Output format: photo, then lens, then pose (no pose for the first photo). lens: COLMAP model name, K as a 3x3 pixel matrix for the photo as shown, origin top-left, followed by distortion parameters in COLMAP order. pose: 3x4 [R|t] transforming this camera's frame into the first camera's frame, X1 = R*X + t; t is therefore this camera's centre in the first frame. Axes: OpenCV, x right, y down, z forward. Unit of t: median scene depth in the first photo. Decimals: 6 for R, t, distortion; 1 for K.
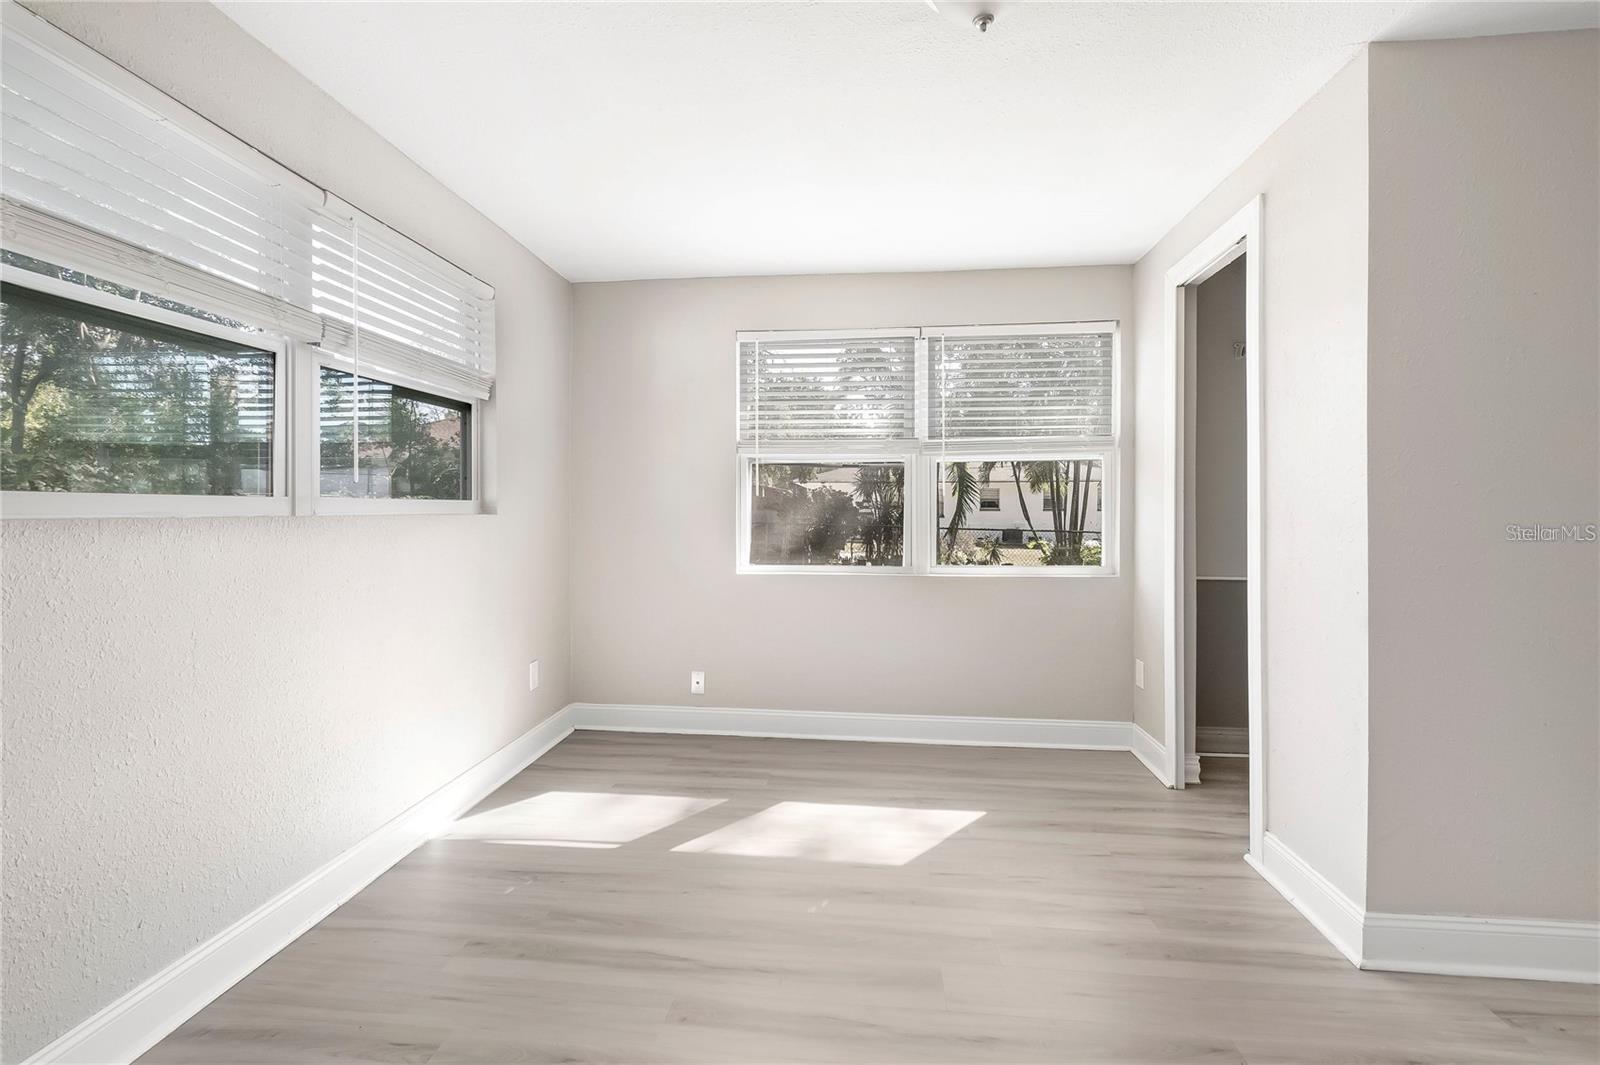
lens RADIAL K [[708.5, 0, 797.3], [0, 708.5, 514.9], [0, 0, 1]] dist [-0.000506, -0.003733]
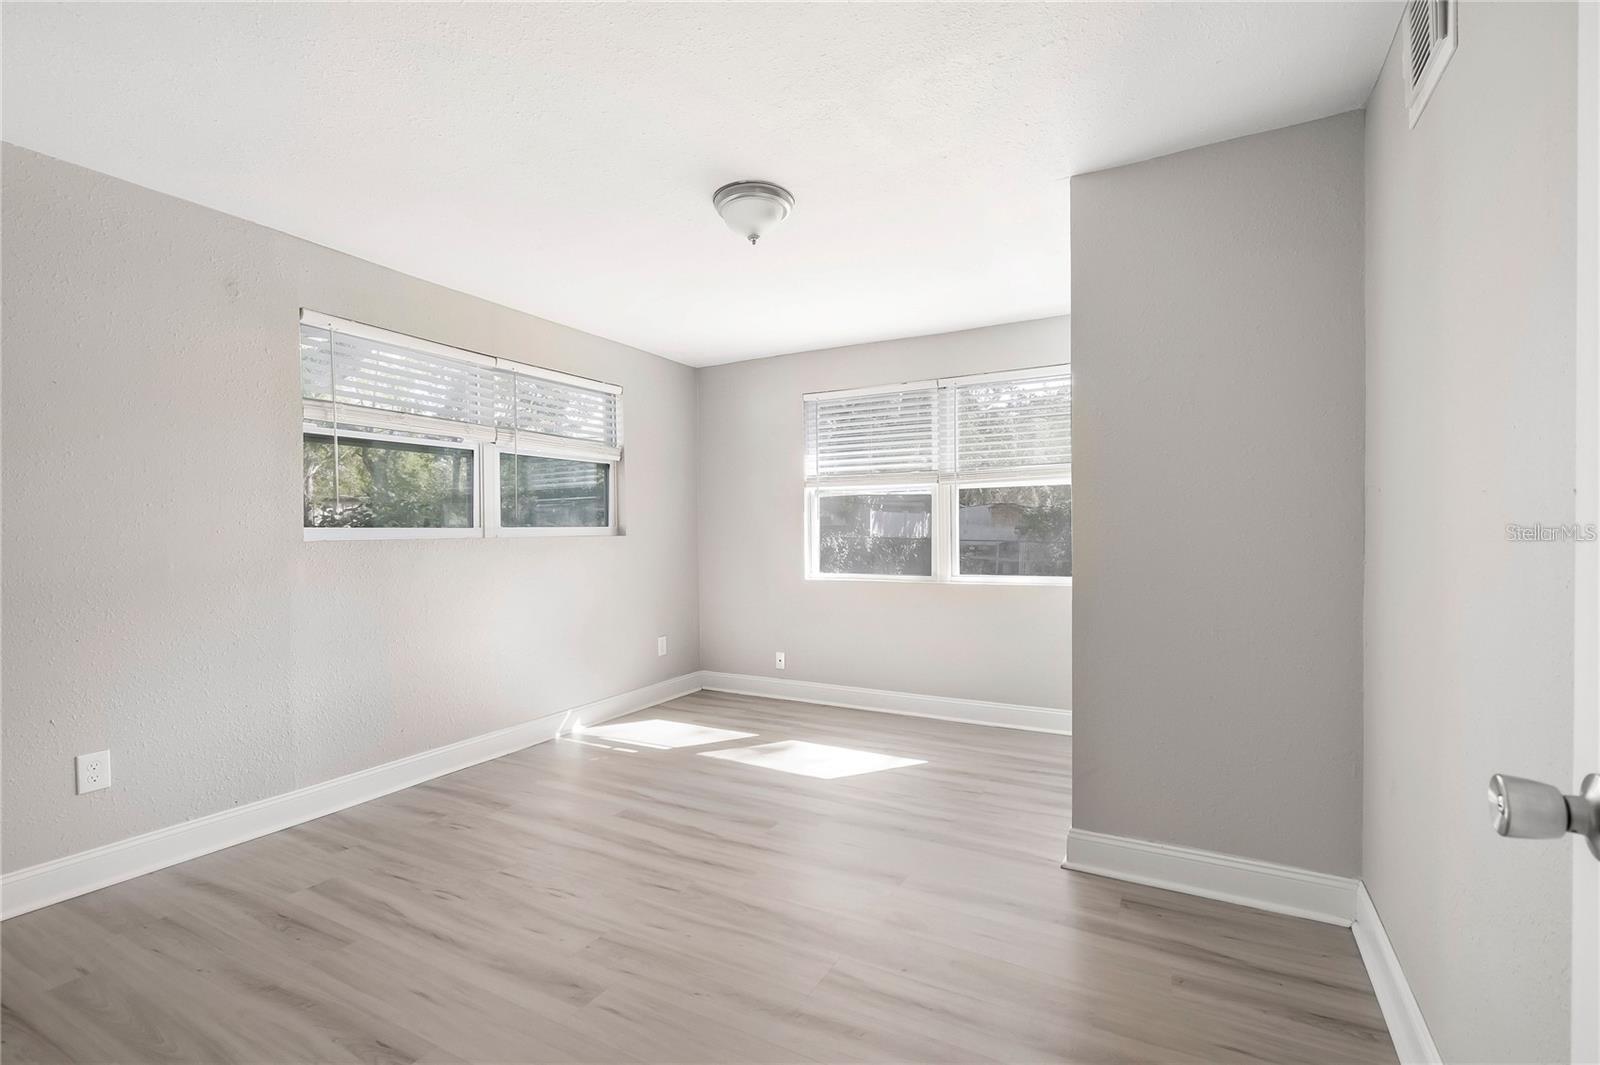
lens RADIAL K [[710.0, 0, 812.2], [0, 710.0, 538.7], [0, 0, 1]] dist [-0.001004, -0.000270]
pose [[0.925646, -0.006237, -0.378340, 0.527165], [0.009292, 0.999937, 0.006251, 0.000035], [0.378277, -0.009301, 0.925646, -0.263224]]
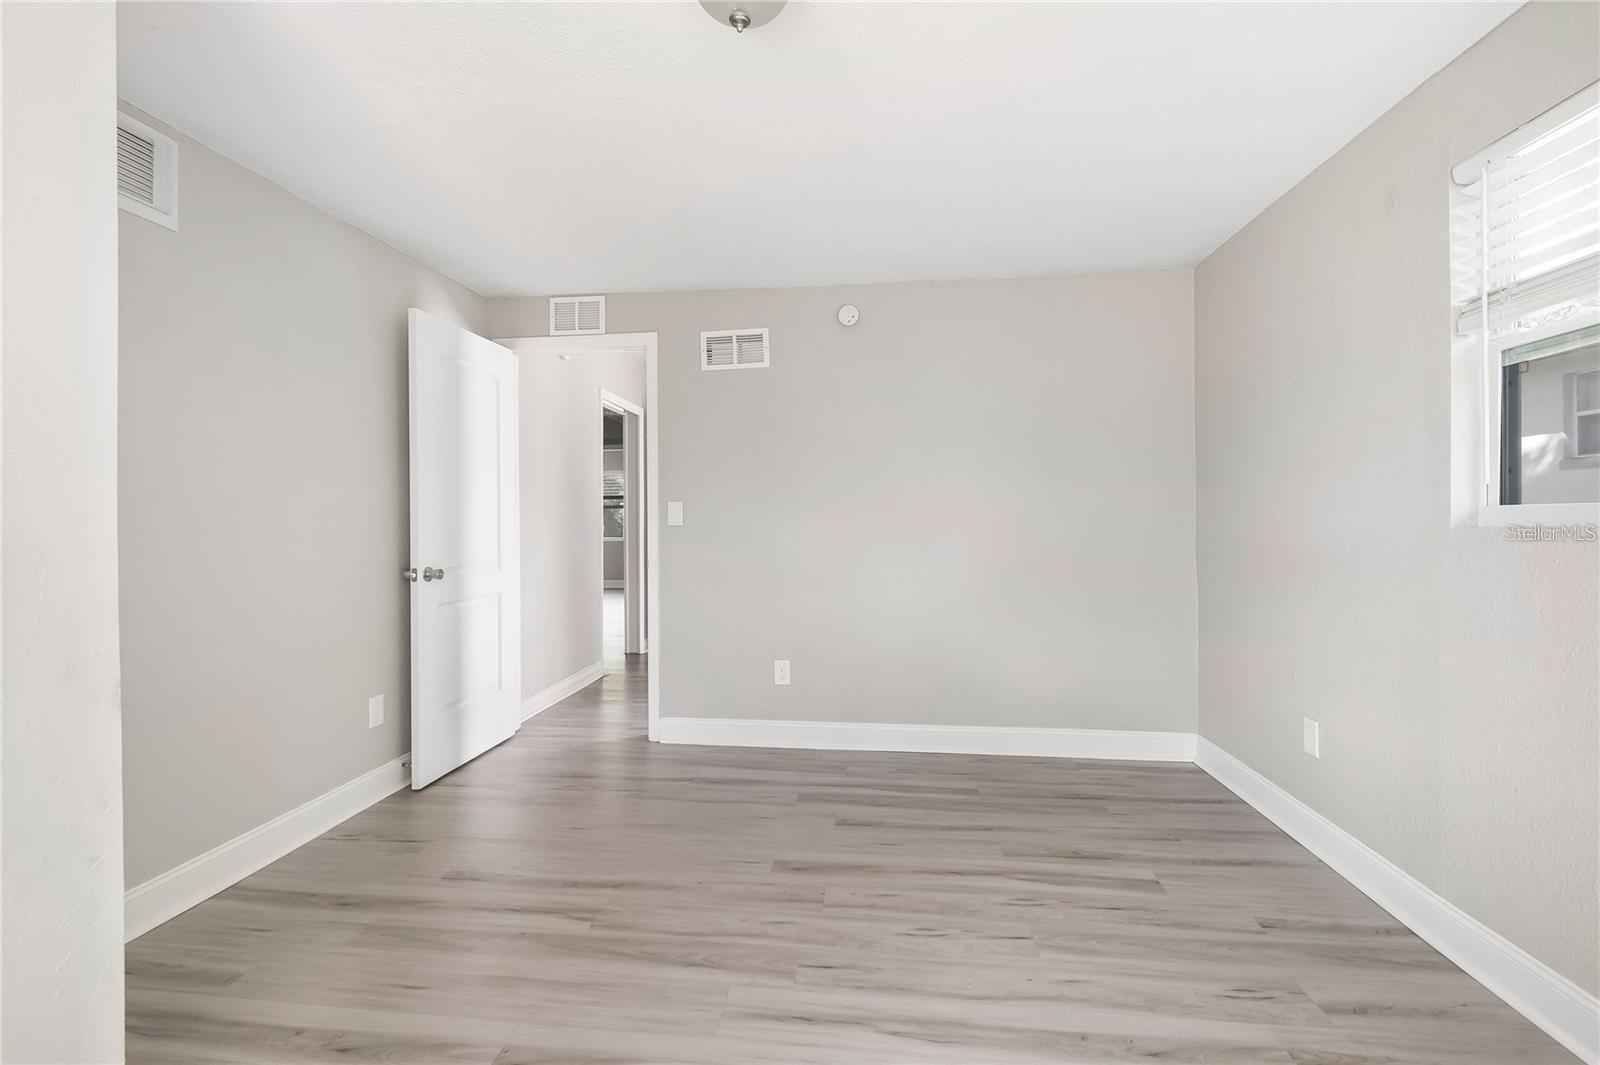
lens RADIAL K [[701.4, 0, 788.5], [0, 701.4, 521.7], [0, 0, 1]] dist [0.000388, -0.001042]
pose [[-0.999712, 0.004189, 0.023610, 0.092017], [0.004248, 0.999988, 0.002458, -0.004097], [-0.023599, 0.002558, -0.999718, 1.007733]]
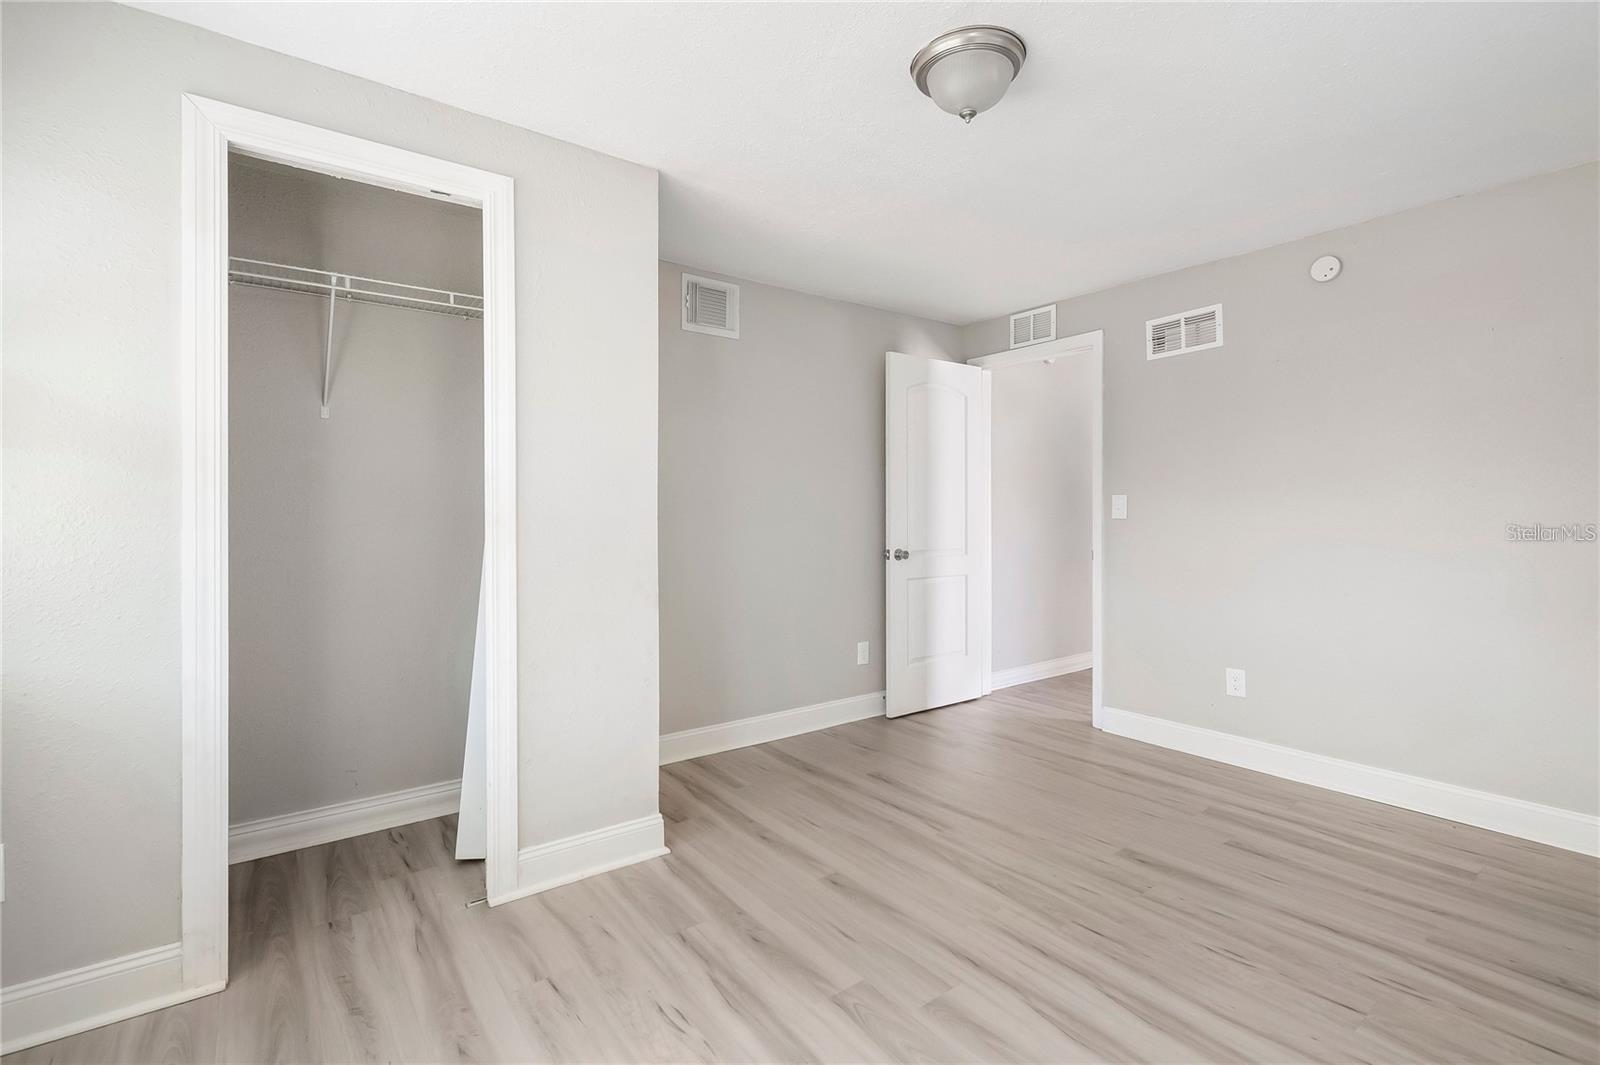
lens RADIAL K [[708.5, 0, 797.3], [0, 708.5, 514.9], [0, 0, 1]] dist [-0.000506, -0.003733]
pose [[-0.675371, 0.000861, 0.737478, -0.223653], [0.002353, 0.999997, 0.000987, -0.004417], [-0.737474, 0.002402, -0.675371, 1.046169]]
